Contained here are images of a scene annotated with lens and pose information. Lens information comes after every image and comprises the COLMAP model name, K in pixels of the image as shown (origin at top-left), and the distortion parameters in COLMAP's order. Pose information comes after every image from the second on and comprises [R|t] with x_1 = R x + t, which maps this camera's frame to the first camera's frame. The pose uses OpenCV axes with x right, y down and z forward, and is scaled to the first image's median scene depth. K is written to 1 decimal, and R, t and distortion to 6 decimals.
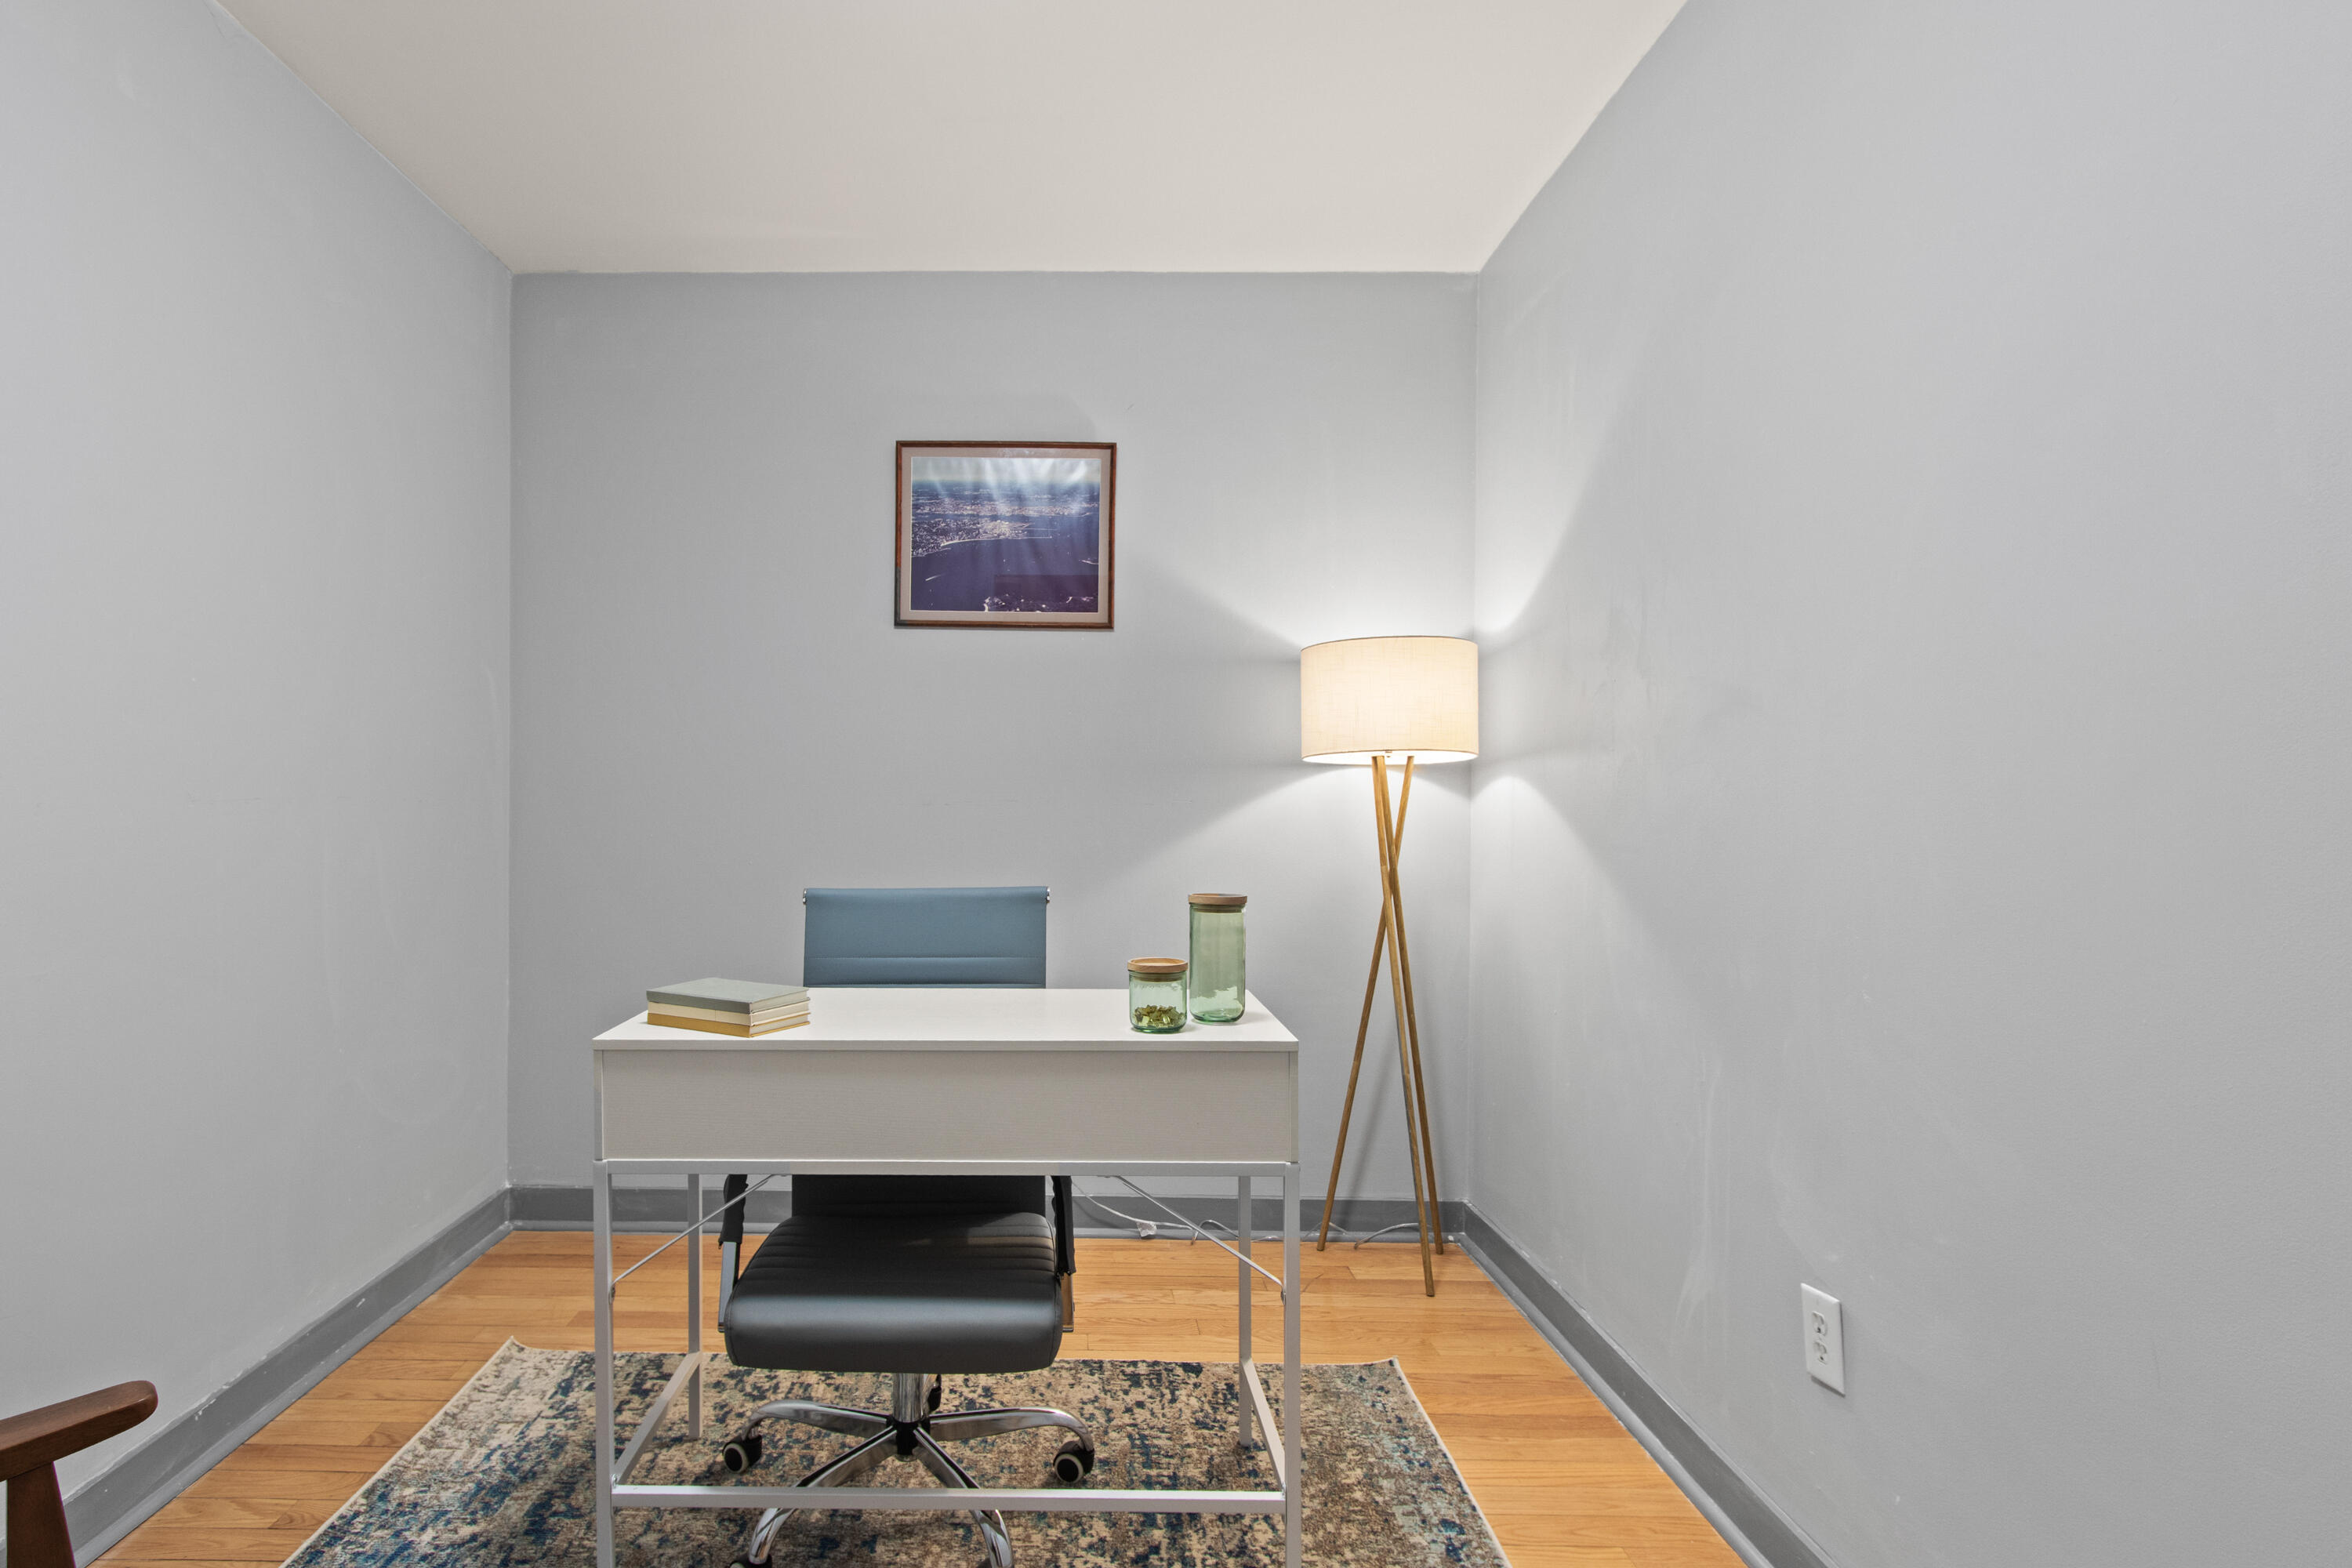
lens RADIAL K [[1297.6, 0, 1039.4], [0, 1297.6, 798.1], [0, 0, 1]] dist [-0.004065, -0.001694]
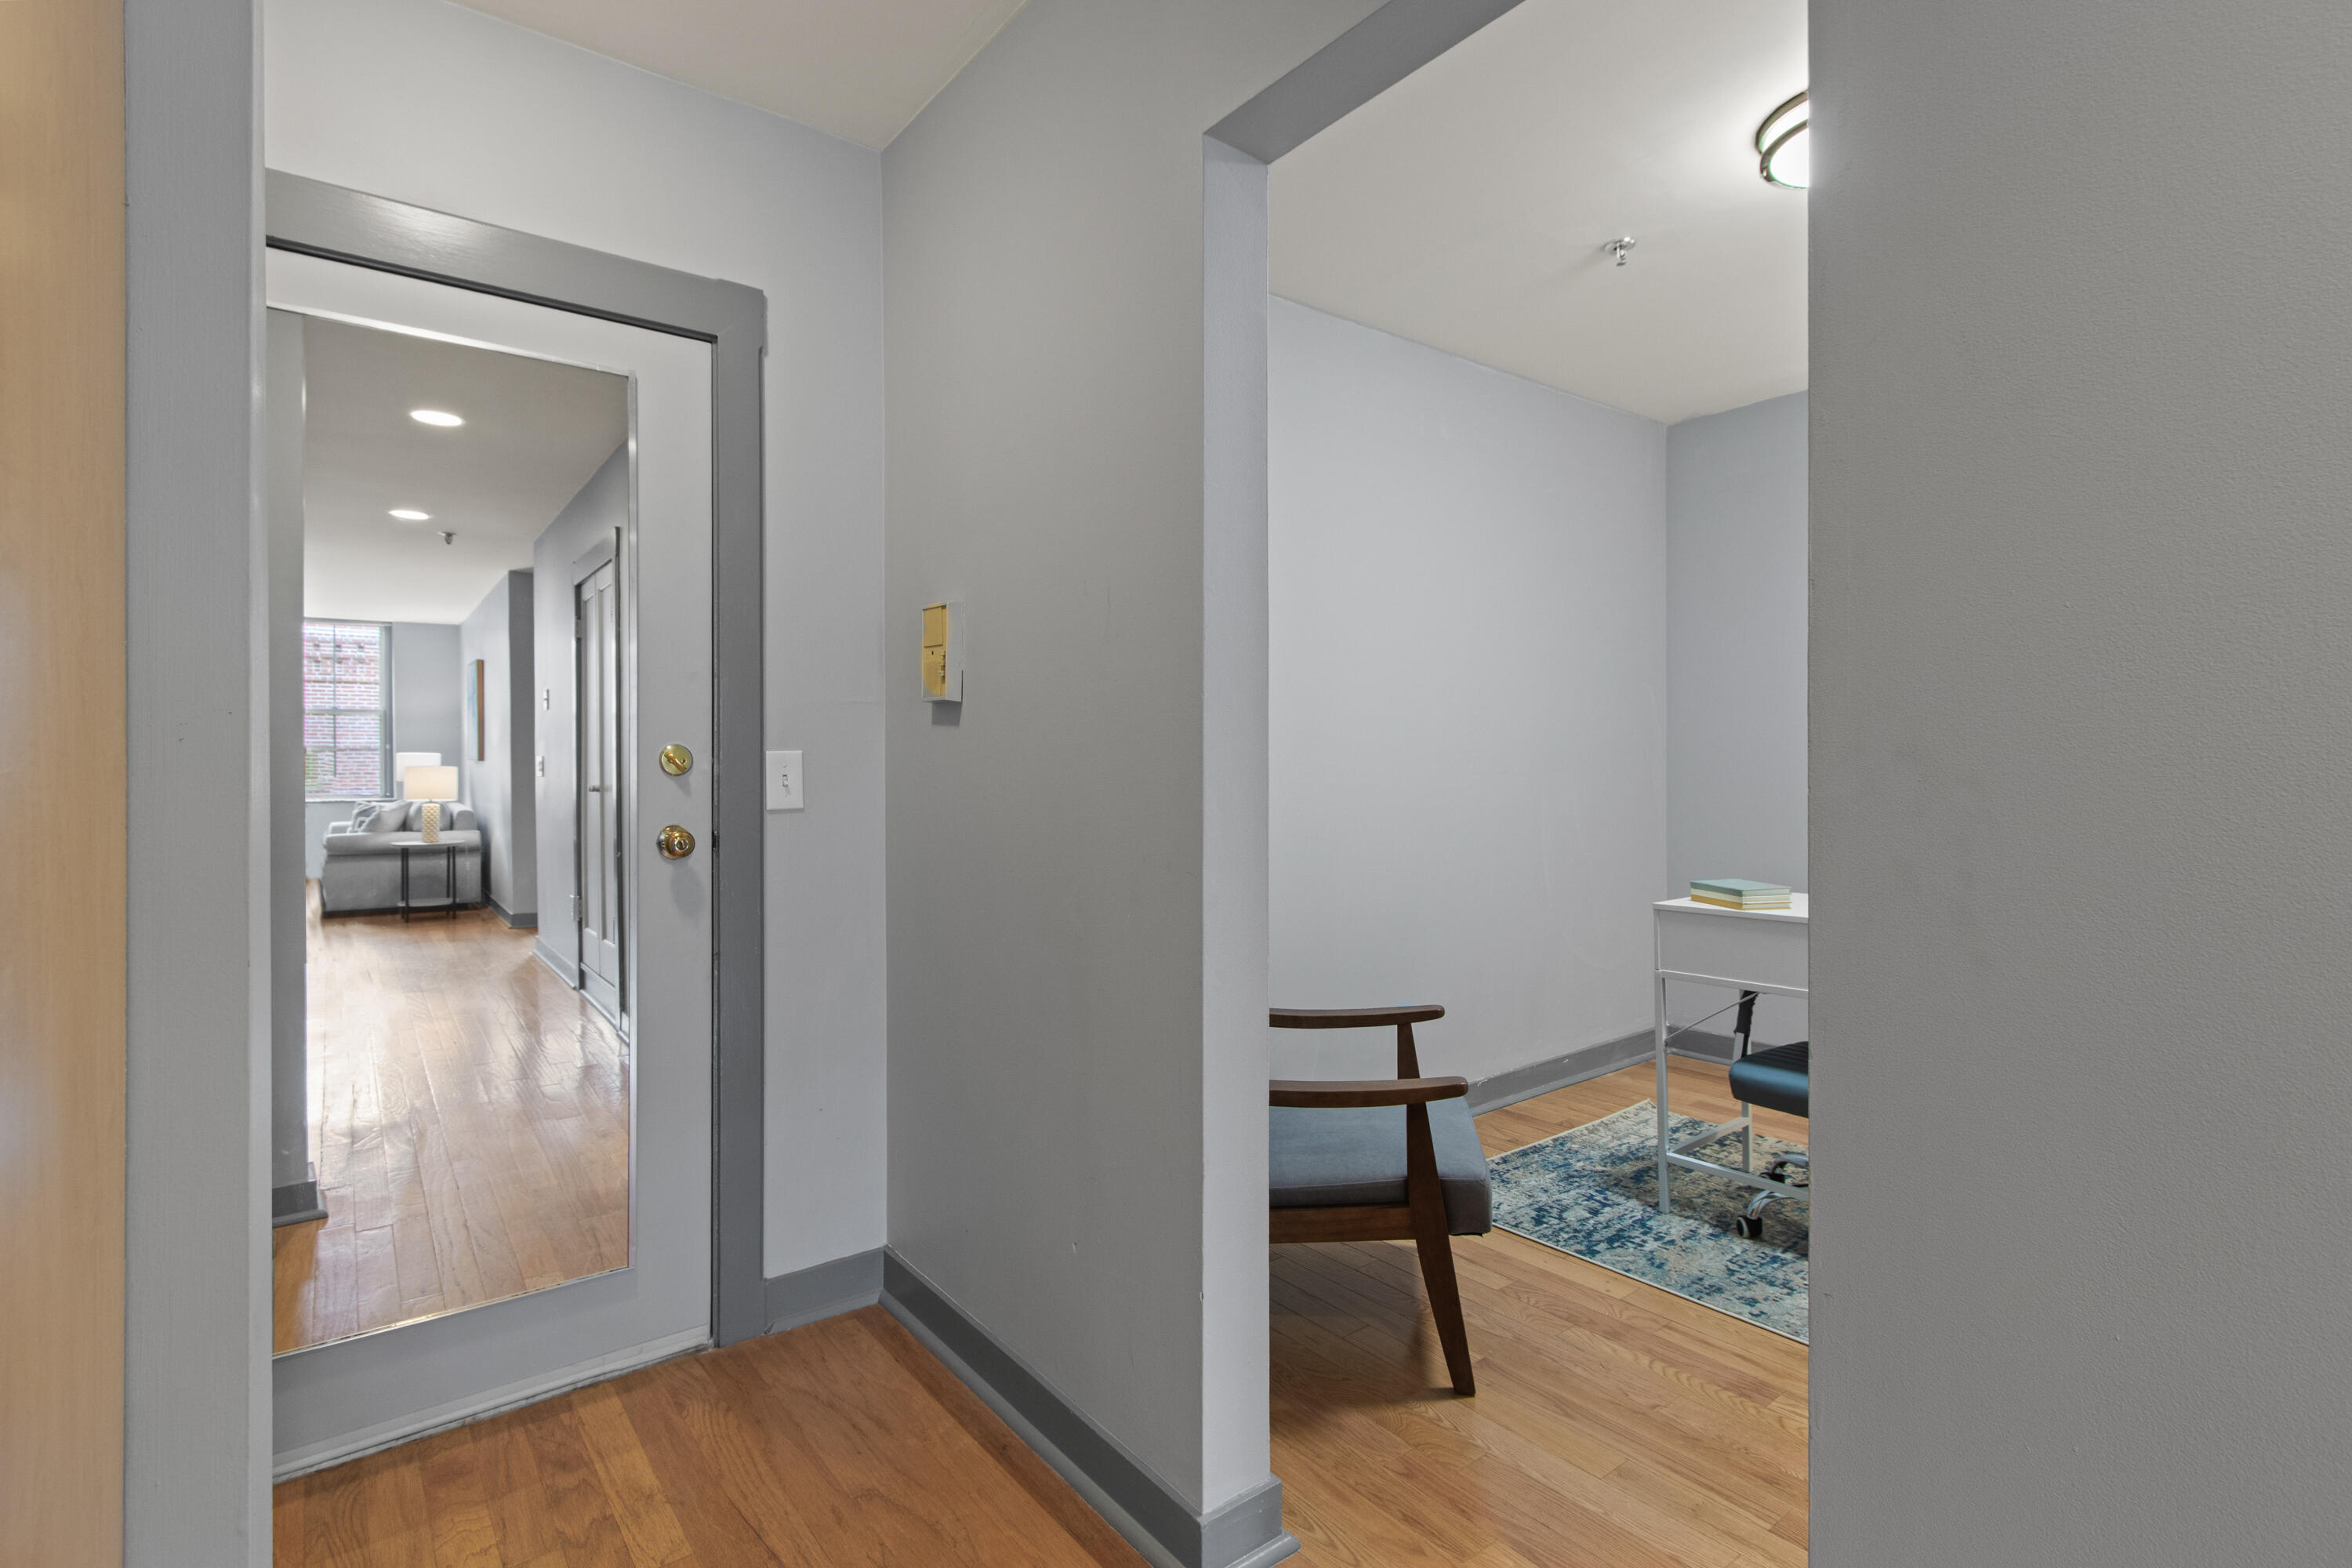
lens RADIAL K [[1090.7, 0, 1157.0], [0, 1090.7, 763.5], [0, 0, 1]] dist [-0.000382, 0.000198]
pose [[0.619170, -0.013072, -0.785148, 0.311708], [0.007546, 0.999914, -0.010697, -0.000291], [0.785221, 0.000698, 0.619216, -0.363718]]
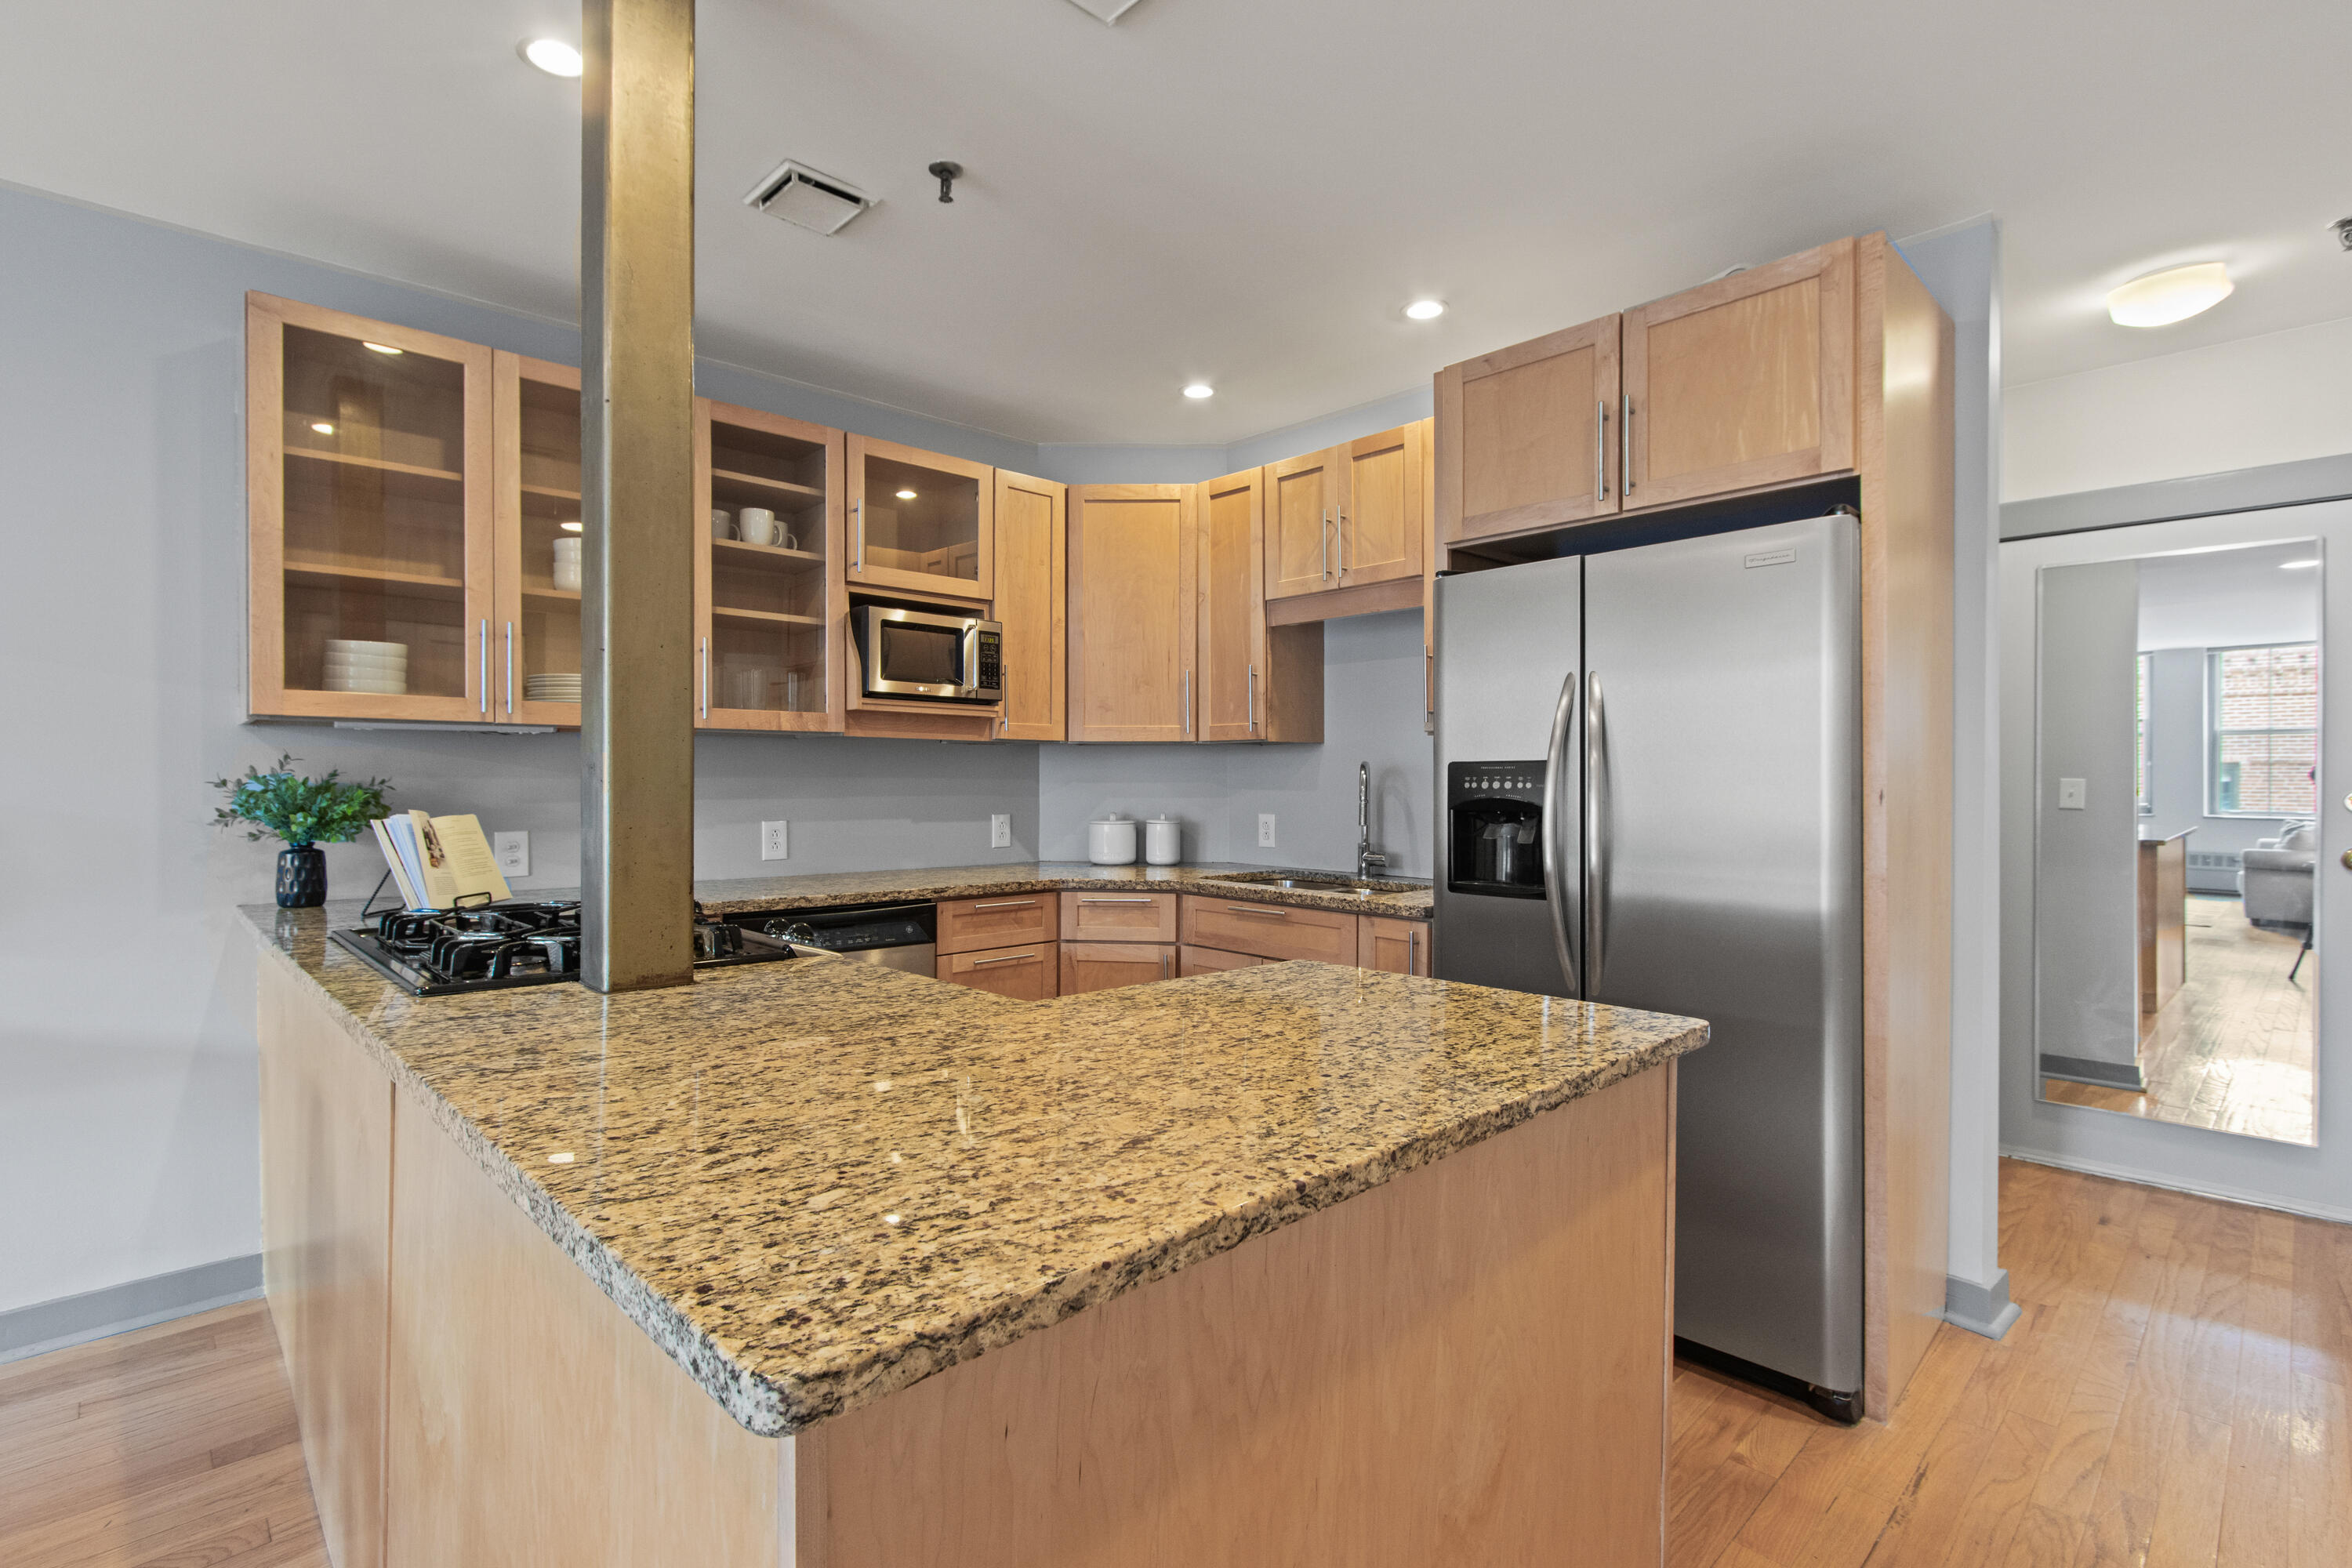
lens RADIAL K [[1079.6, 0, 1176.0], [0, 1079.6, 784.0], [0, 0, 1]] dist [-0.000329, -0.000007]
pose [[-0.714249, -0.005390, -0.699871, 1.037266], [-0.003849, 0.999985, -0.003774, -0.020603], [0.699881, -0.000002, -0.714259, -0.215943]]
